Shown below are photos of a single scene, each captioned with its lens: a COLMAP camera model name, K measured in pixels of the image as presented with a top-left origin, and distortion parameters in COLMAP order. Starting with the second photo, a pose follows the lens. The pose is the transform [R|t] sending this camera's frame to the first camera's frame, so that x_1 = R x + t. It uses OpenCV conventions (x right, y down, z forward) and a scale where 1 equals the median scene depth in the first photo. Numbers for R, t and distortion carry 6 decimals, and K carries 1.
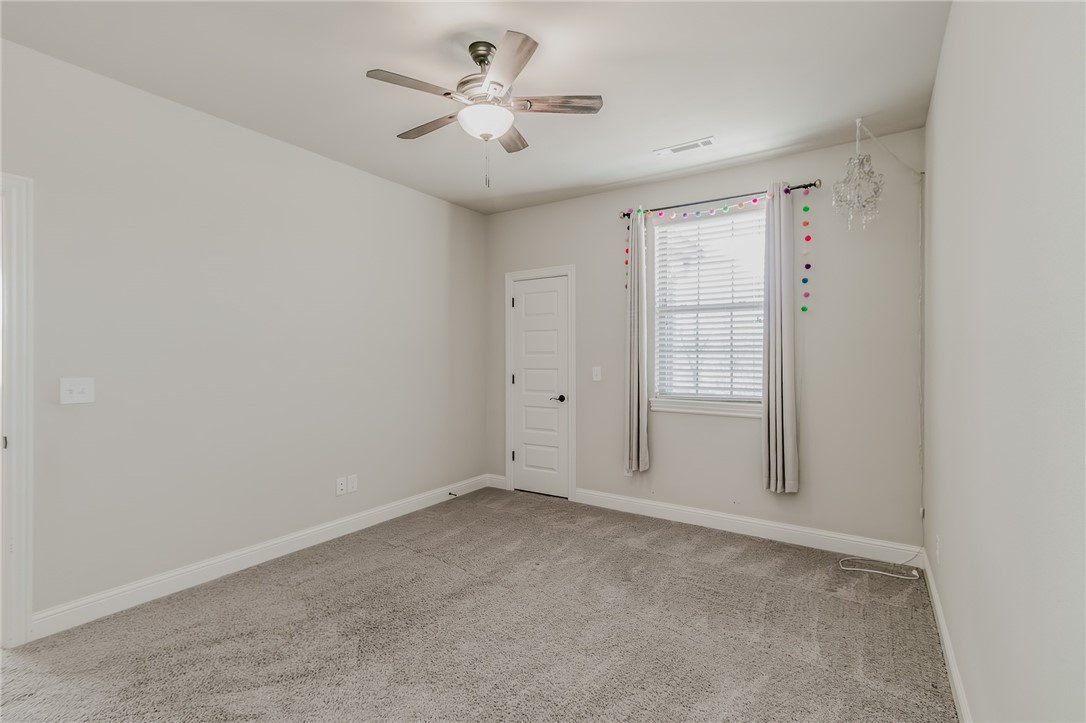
lens RADIAL K [[502.7, 0, 540.2], [0, 502.7, 356.4], [0, 0, 1]] dist [-0.015497, -0.003573]
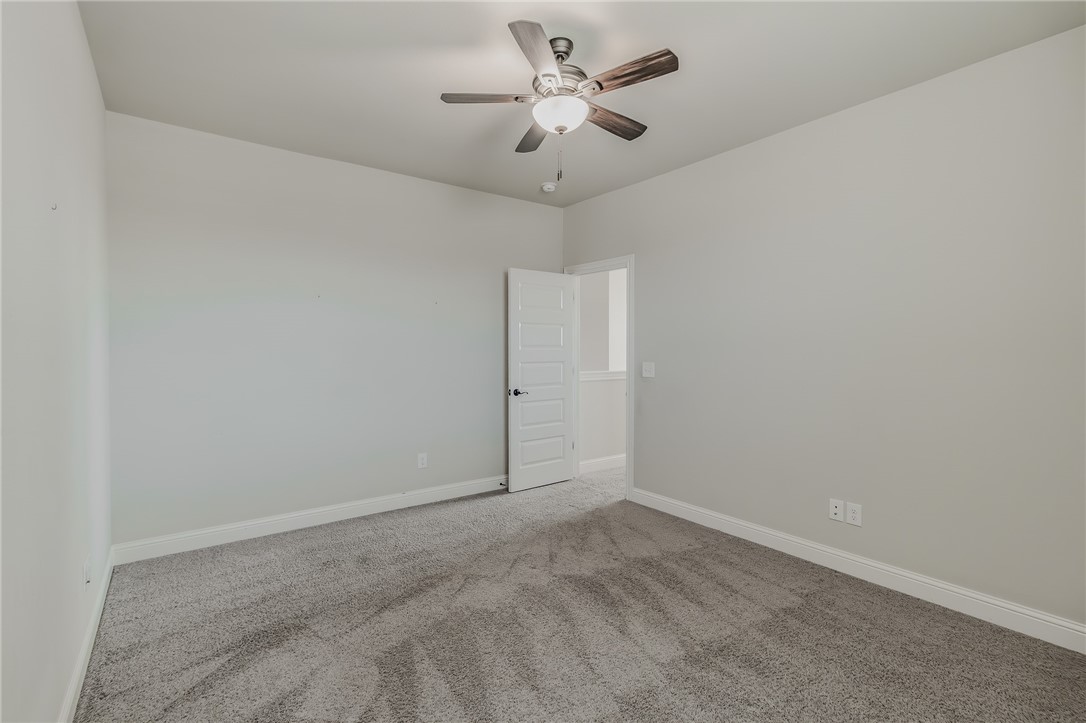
lens RADIAL K [[502.7, 0, 541.7], [0, 502.7, 360.9], [0, 0, 1]] dist [-0.015497, -0.003573]
pose [[-0.365578, 0.022004, -0.930521, 0.828388], [-0.005035, 0.999659, 0.025617, -0.004761], [0.930767, 0.014050, -0.365342, 1.311118]]
